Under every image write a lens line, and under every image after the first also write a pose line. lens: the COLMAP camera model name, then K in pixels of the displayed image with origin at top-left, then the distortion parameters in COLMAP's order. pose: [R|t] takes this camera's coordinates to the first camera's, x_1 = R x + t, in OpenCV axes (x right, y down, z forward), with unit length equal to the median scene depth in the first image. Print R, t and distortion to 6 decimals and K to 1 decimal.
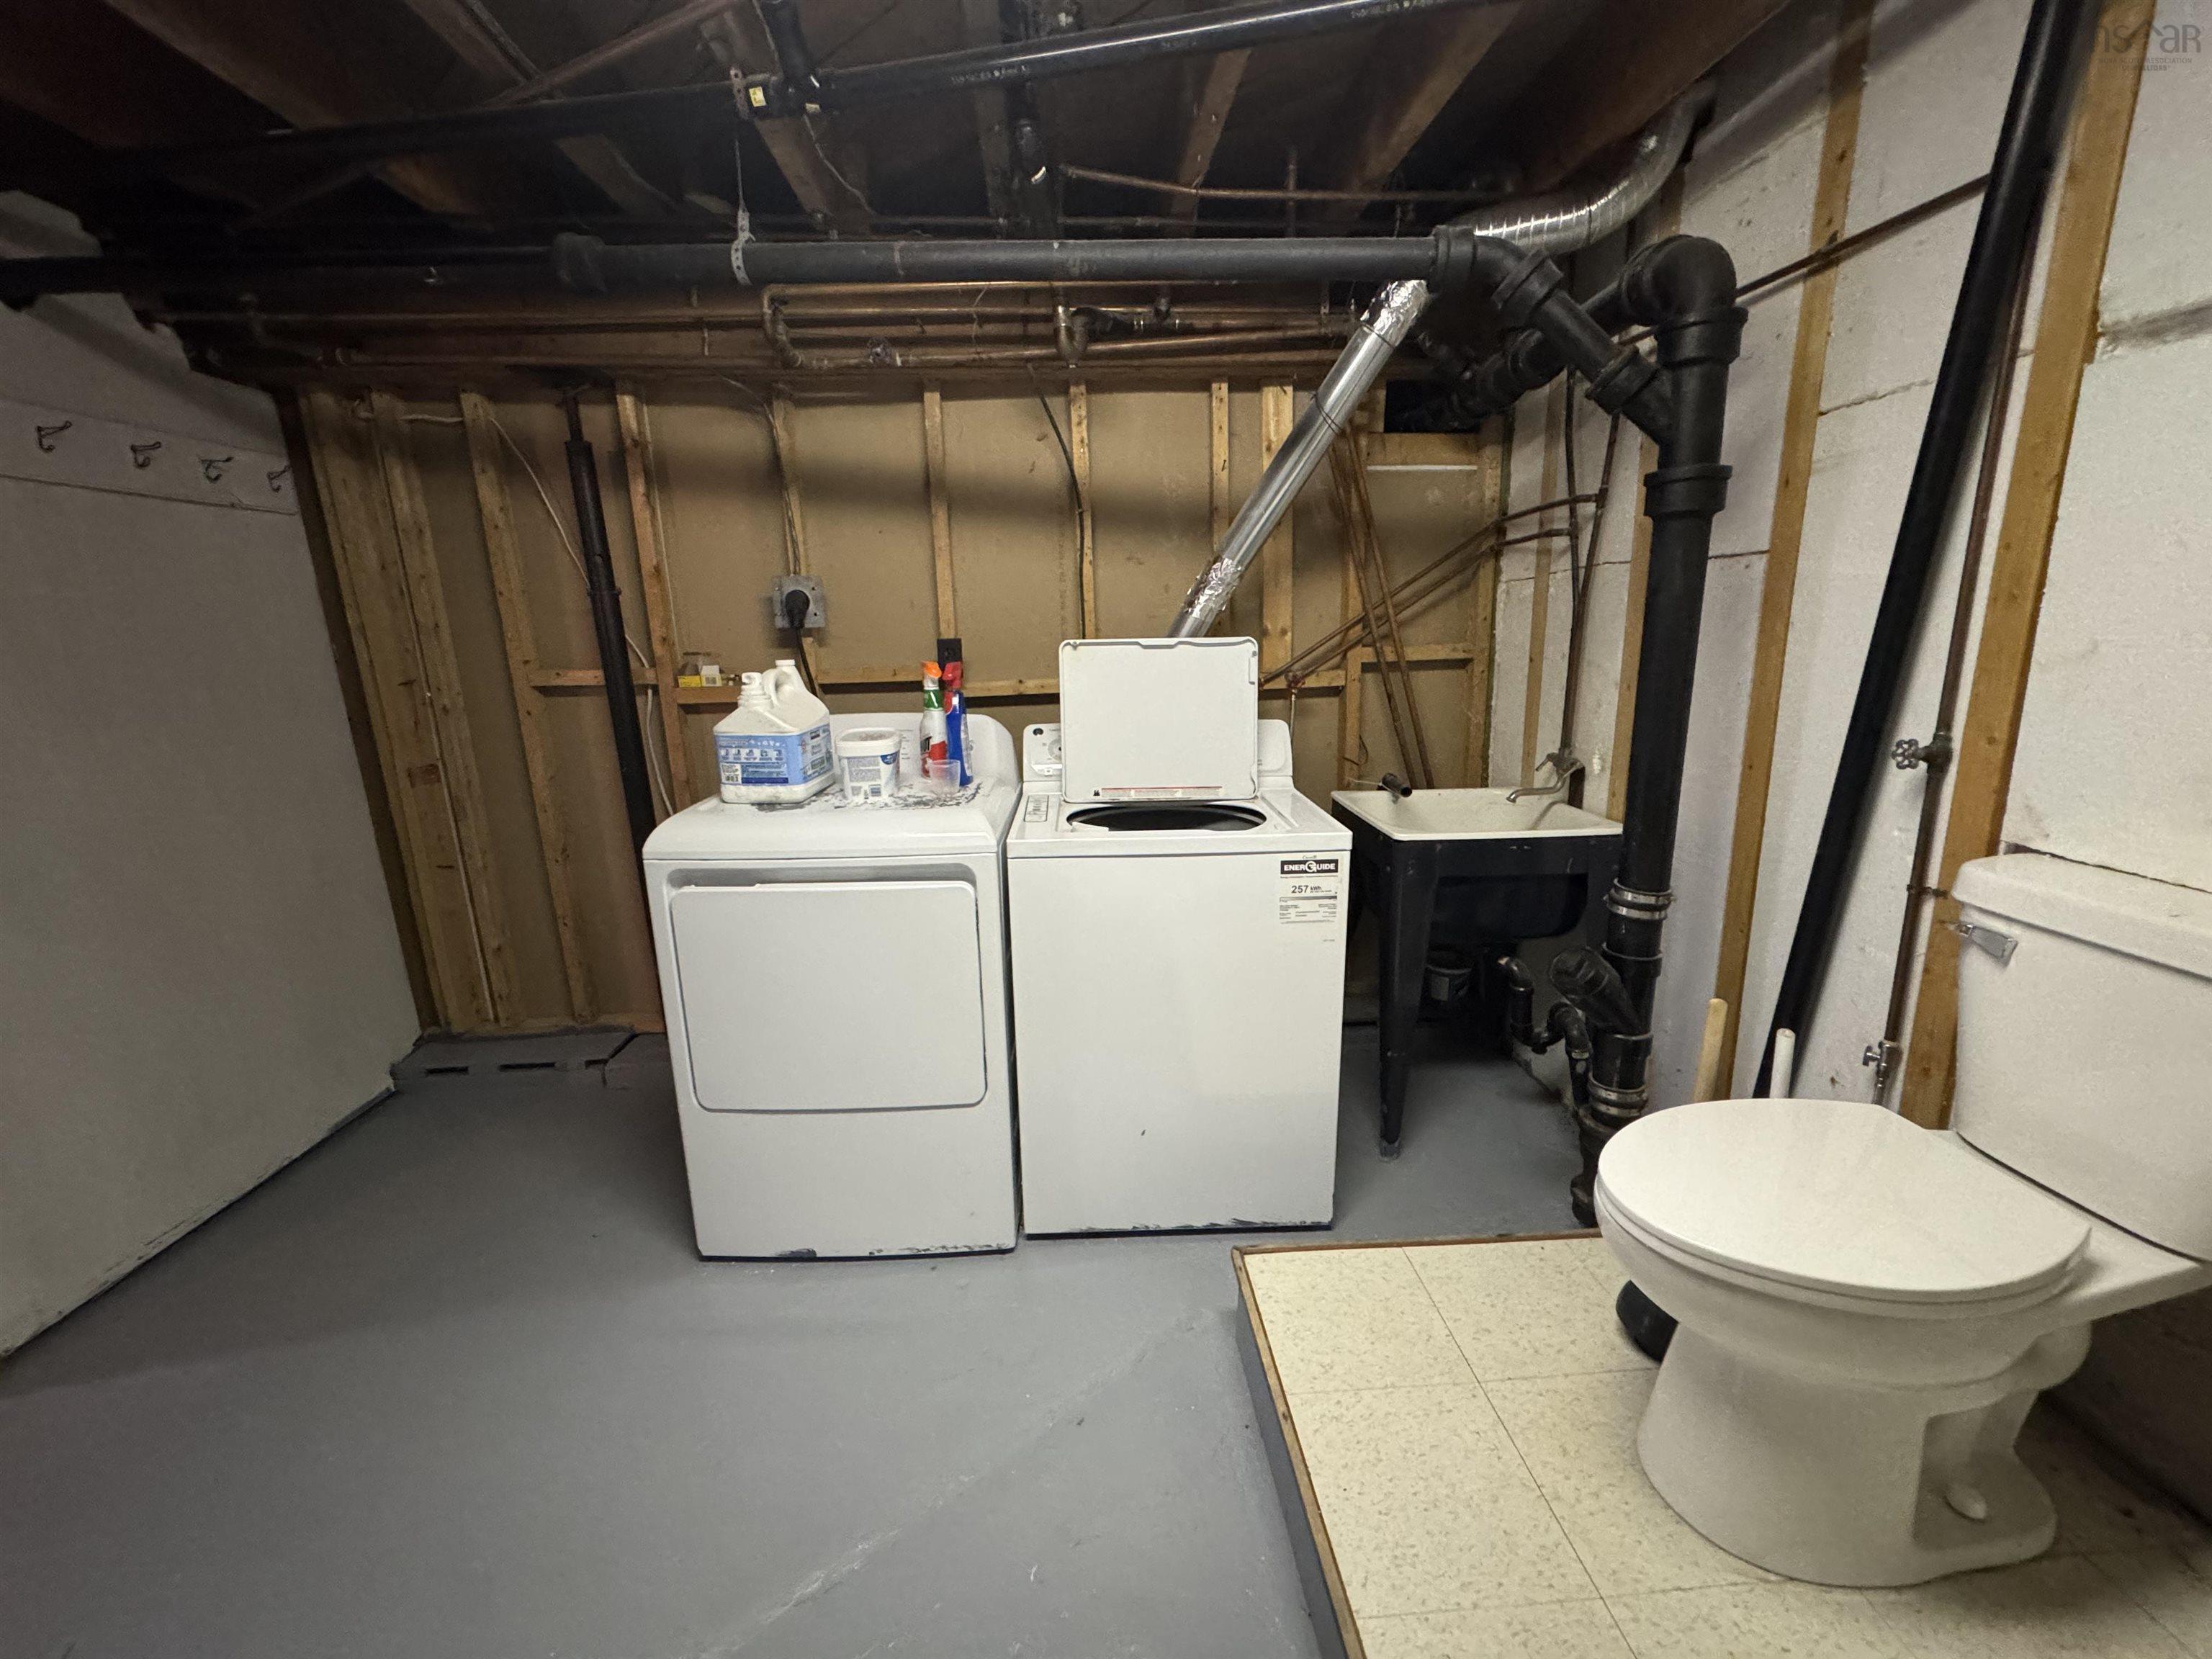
lens RADIAL K [[892.8, 0, 1098.1], [0, 892.8, 828.8], [0, 0, 1]] dist [0.002950, -0.000108]
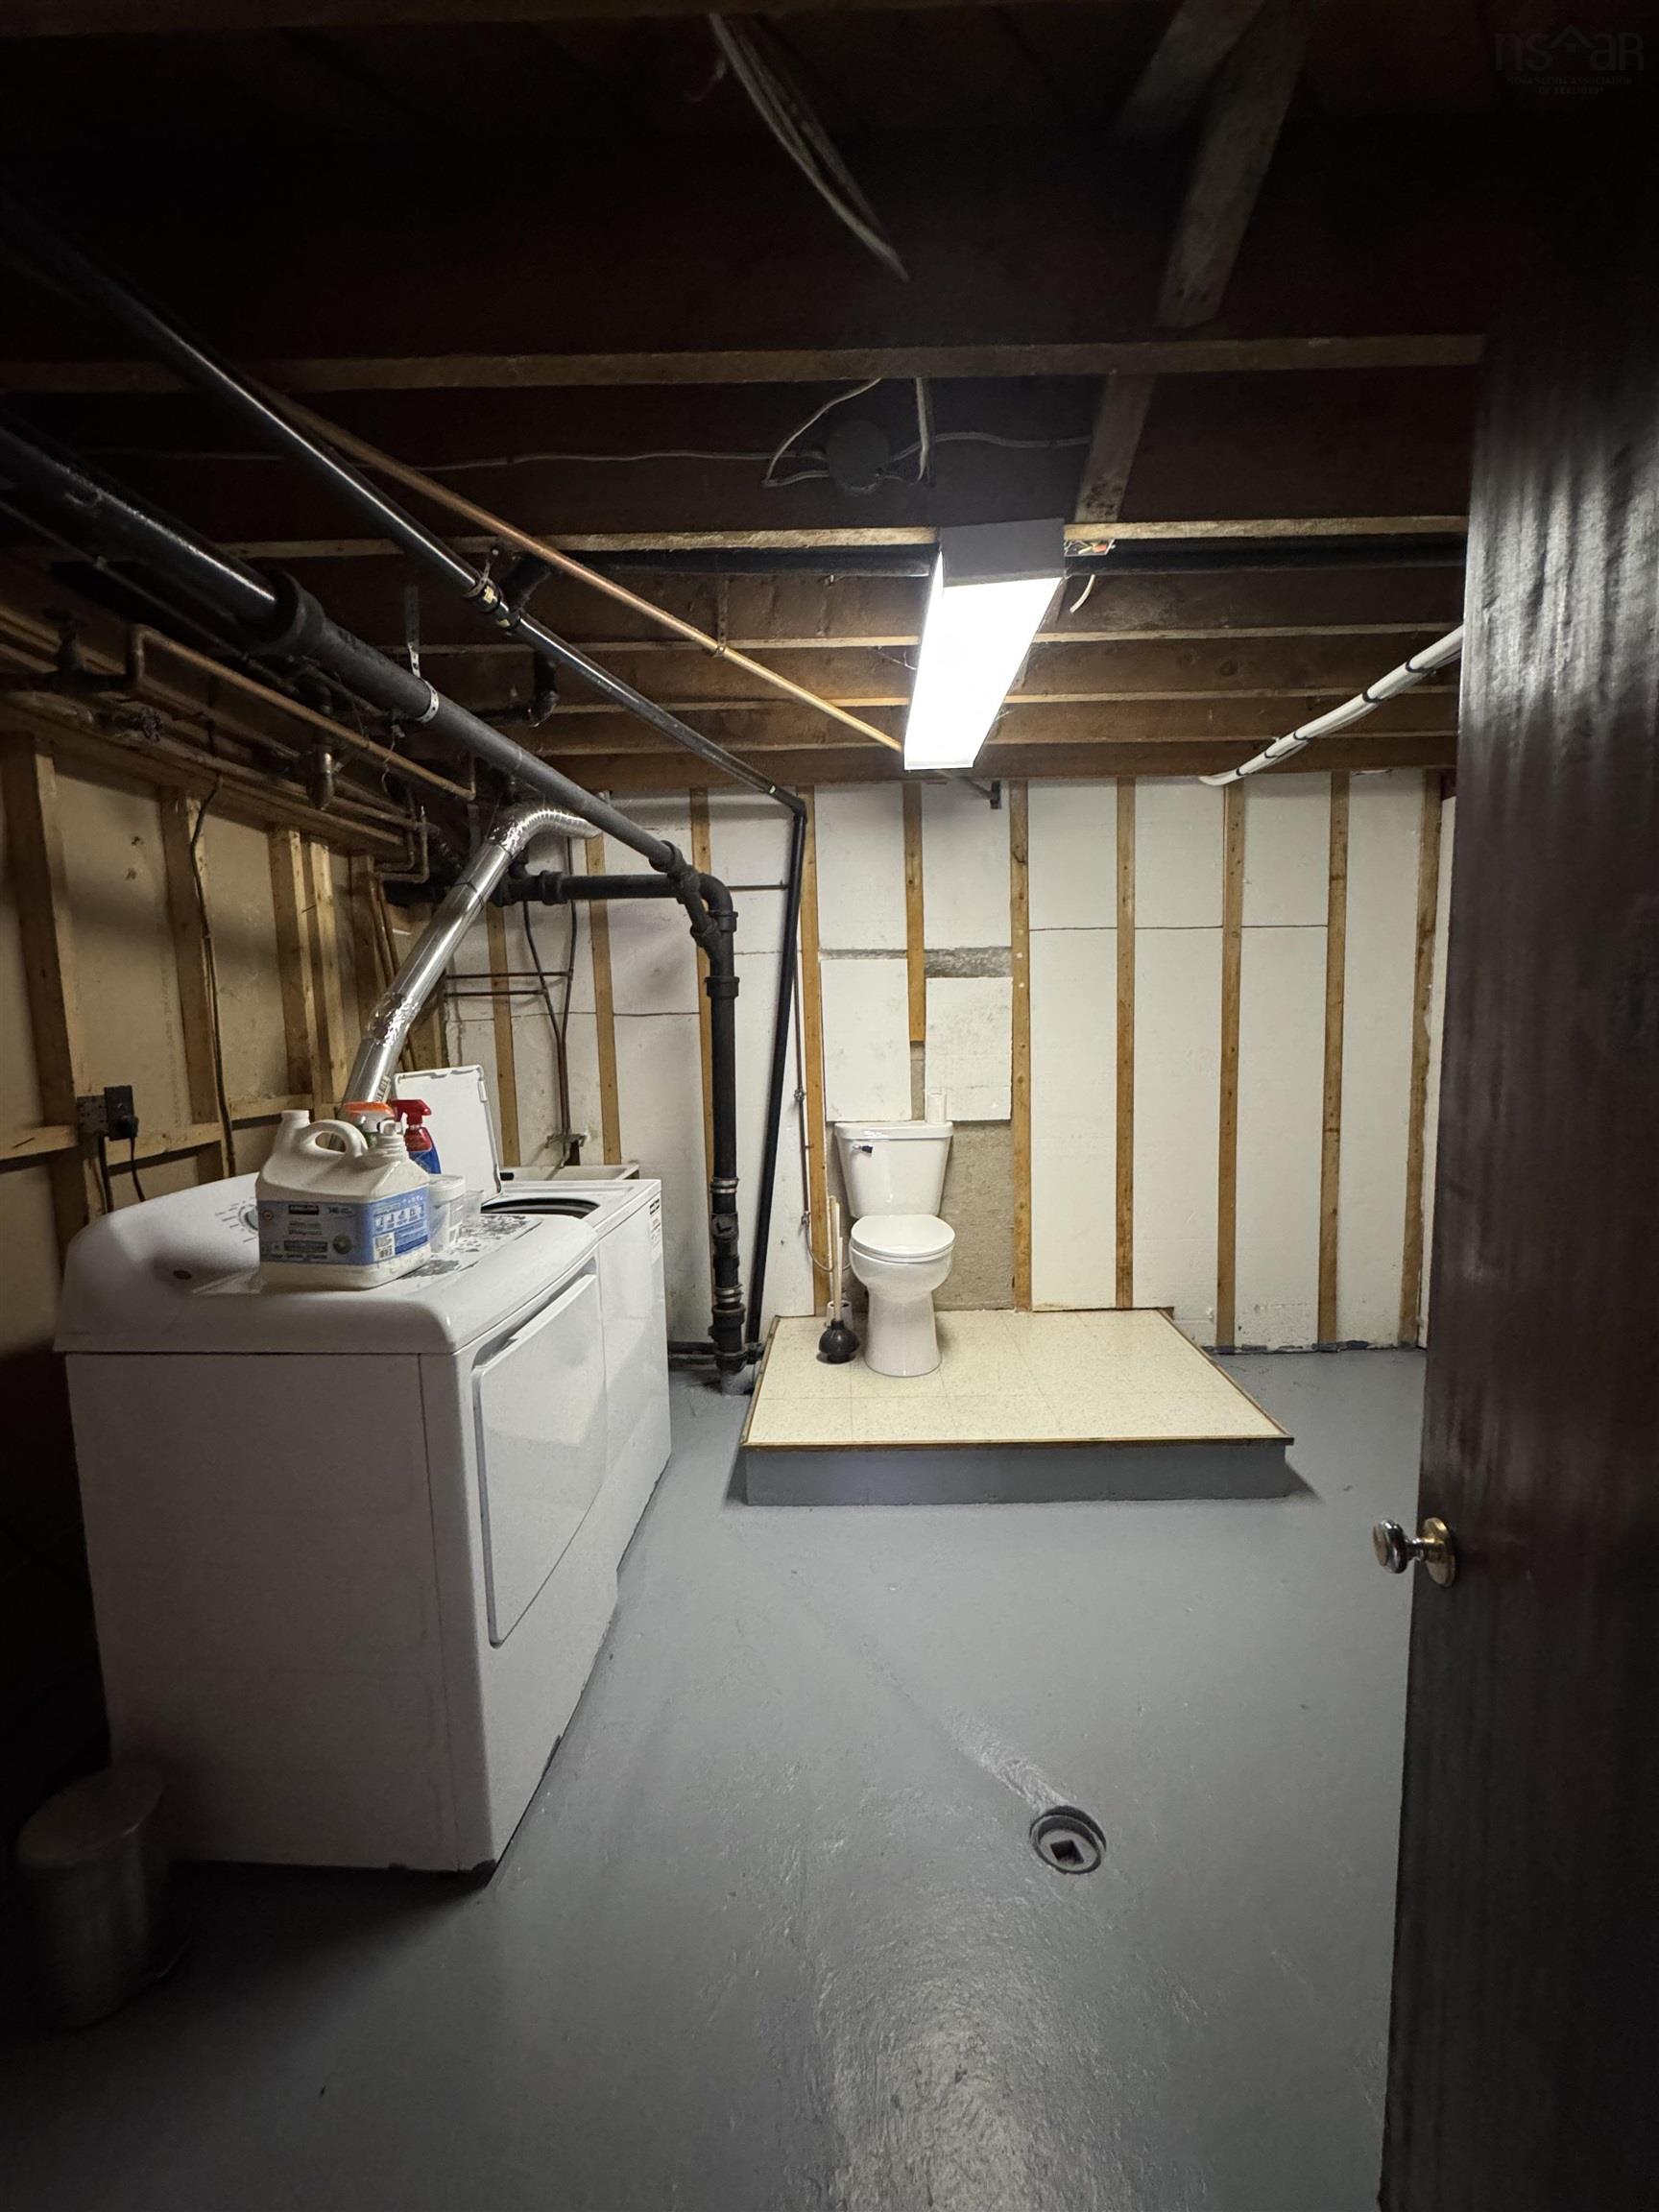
lens RADIAL K [[892.8, 0, 835.5], [0, 892.8, 1106.0], [0, 0, 1]] dist [0.002950, -0.000108]
pose [[0.061882, -0.080460, 0.994835, -1.180018], [0.245708, 0.967298, 0.062949, -0.135705], [-0.967367, 0.240543, 0.079628, 0.514629]]
